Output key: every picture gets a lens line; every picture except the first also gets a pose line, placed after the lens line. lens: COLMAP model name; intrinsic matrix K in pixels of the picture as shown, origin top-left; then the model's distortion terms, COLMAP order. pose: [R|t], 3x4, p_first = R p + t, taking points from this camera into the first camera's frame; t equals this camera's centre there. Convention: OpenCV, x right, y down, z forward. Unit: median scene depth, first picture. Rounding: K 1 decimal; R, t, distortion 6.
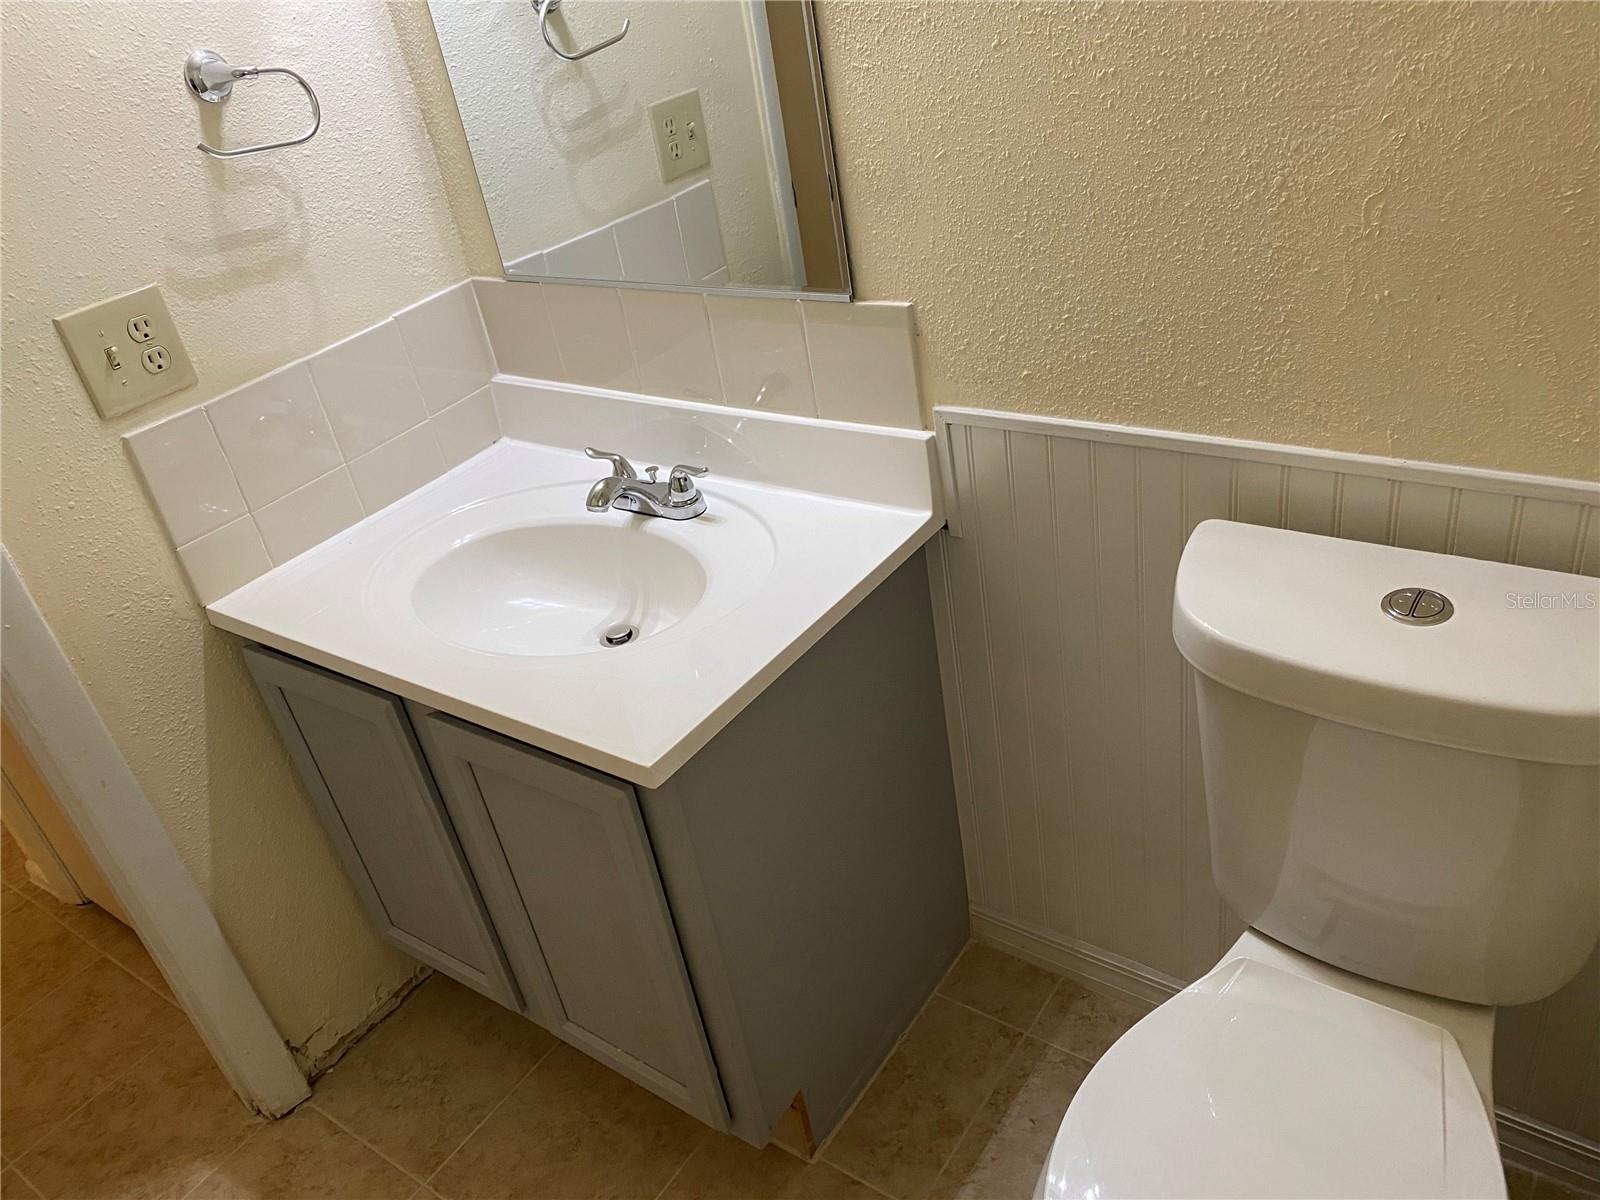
lens RADIAL K [[1209.1, 0, 799.7], [0, 1209.1, 604.8], [0, 0, 1]] dist [-0.000390, -0.009974]
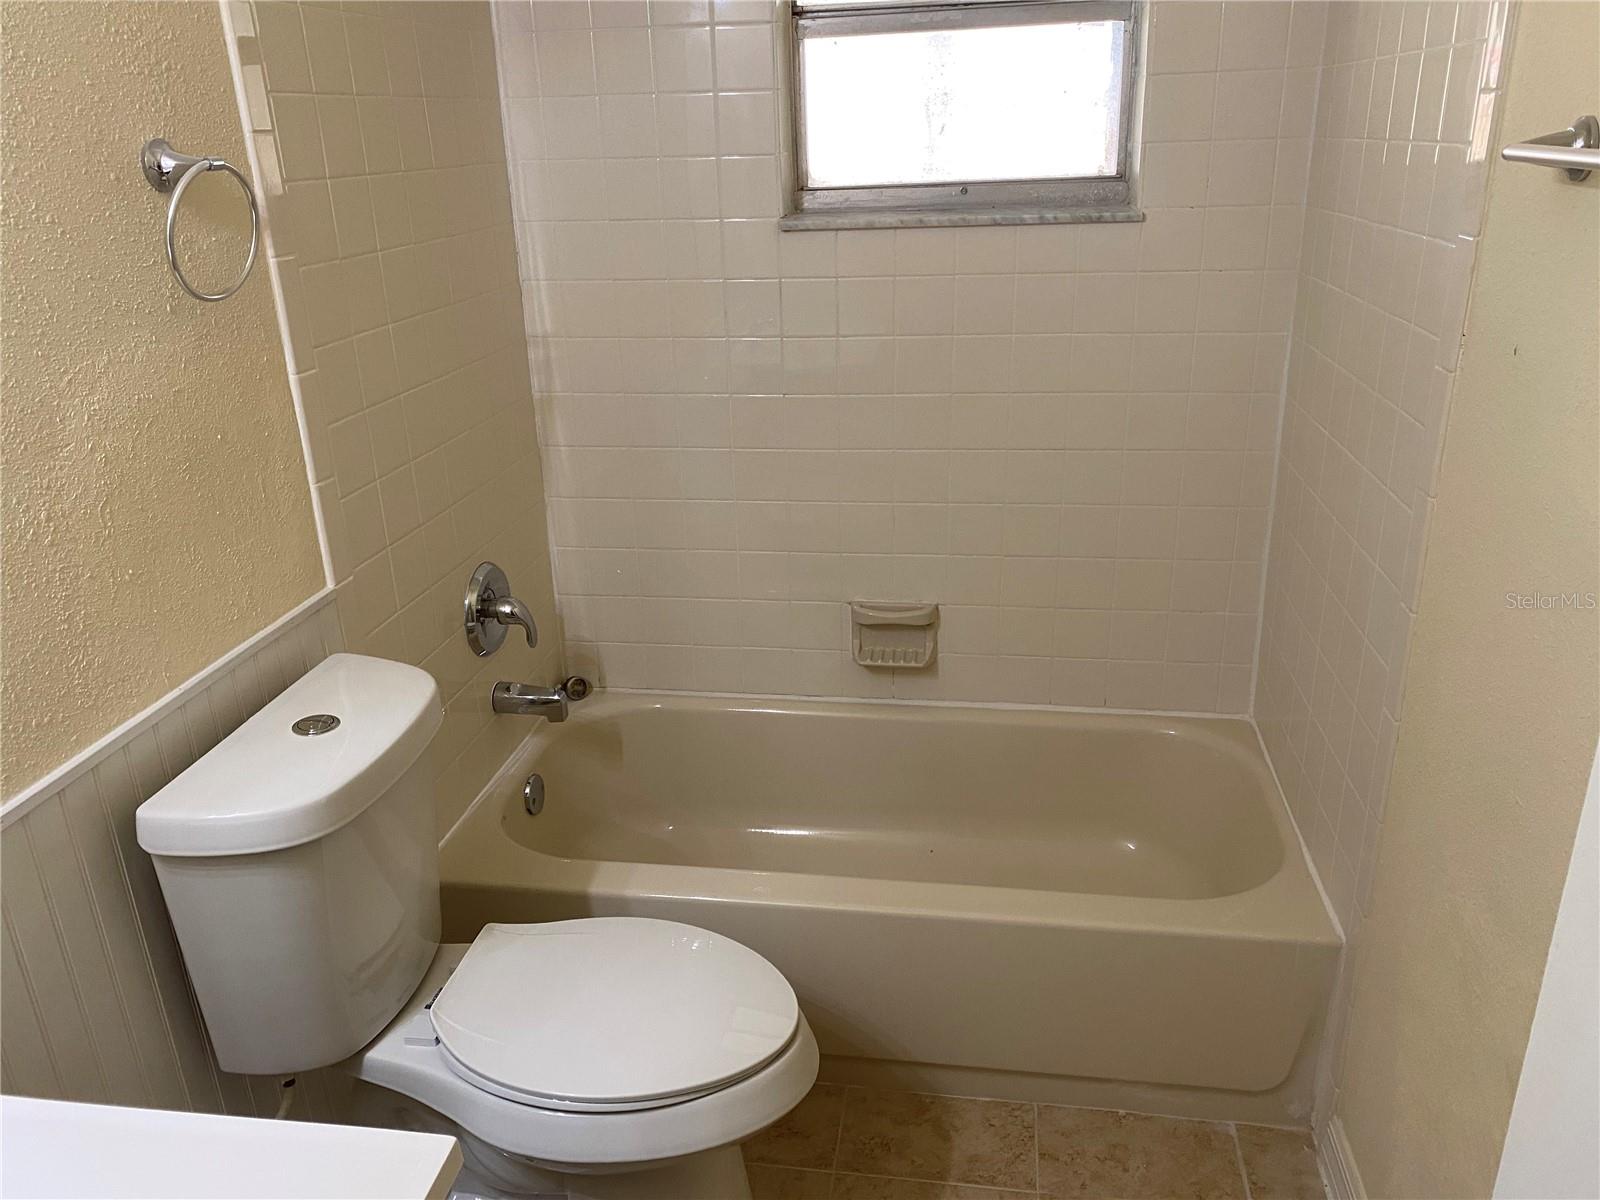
lens RADIAL K [[1209.1, 0, 806.2], [0, 1209.1, 632.2], [0, 0, 1]] dist [-0.000390, -0.009974]
pose [[-0.434202, -0.180310, 0.882585, -0.922407], [0.557253, 0.716034, 0.420434, -0.333439], [-0.707770, 0.674376, -0.210425, 0.762406]]
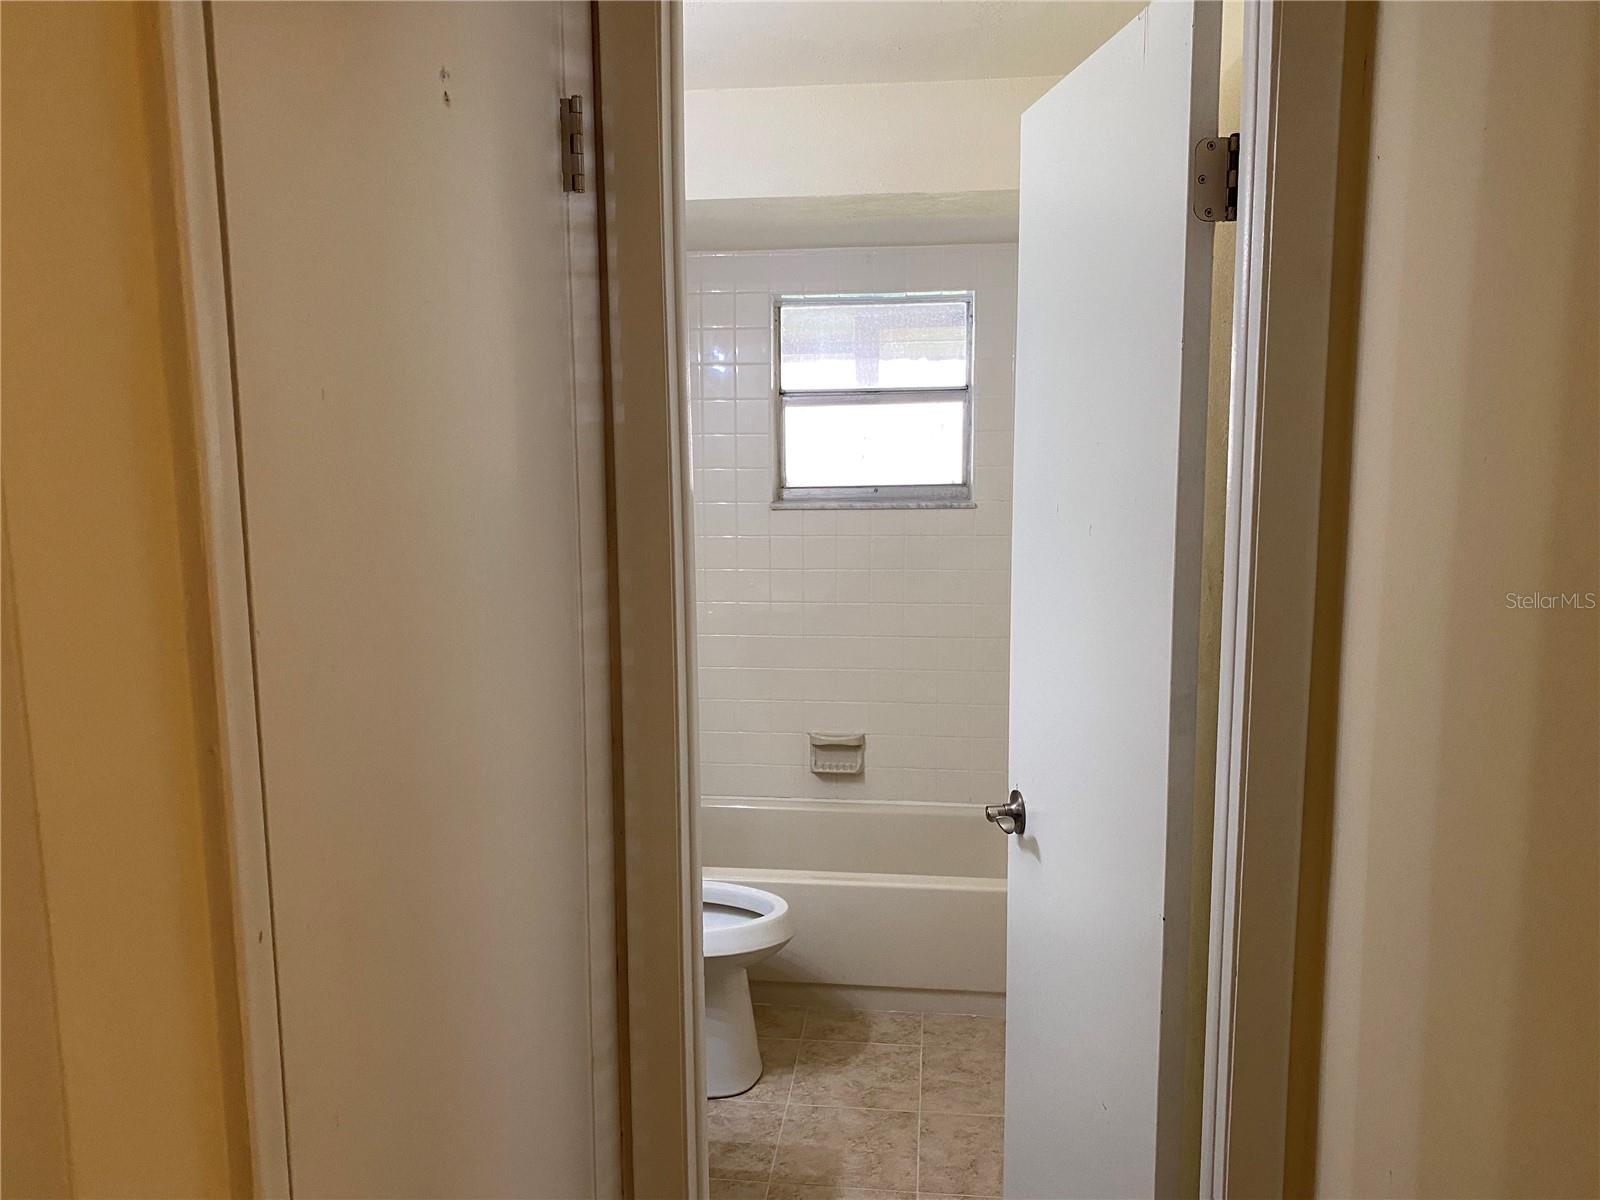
lens RADIAL K [[1209.1, 0, 799.2], [0, 1209.1, 599.0], [0, 0, 1]] dist [-0.000390, -0.009974]
pose [[-0.468937, 0.044852, 0.882092, -1.548109], [0.535196, 0.808904, 0.243390, -0.466913], [-0.702612, 0.586227, -0.403330, 1.107820]]
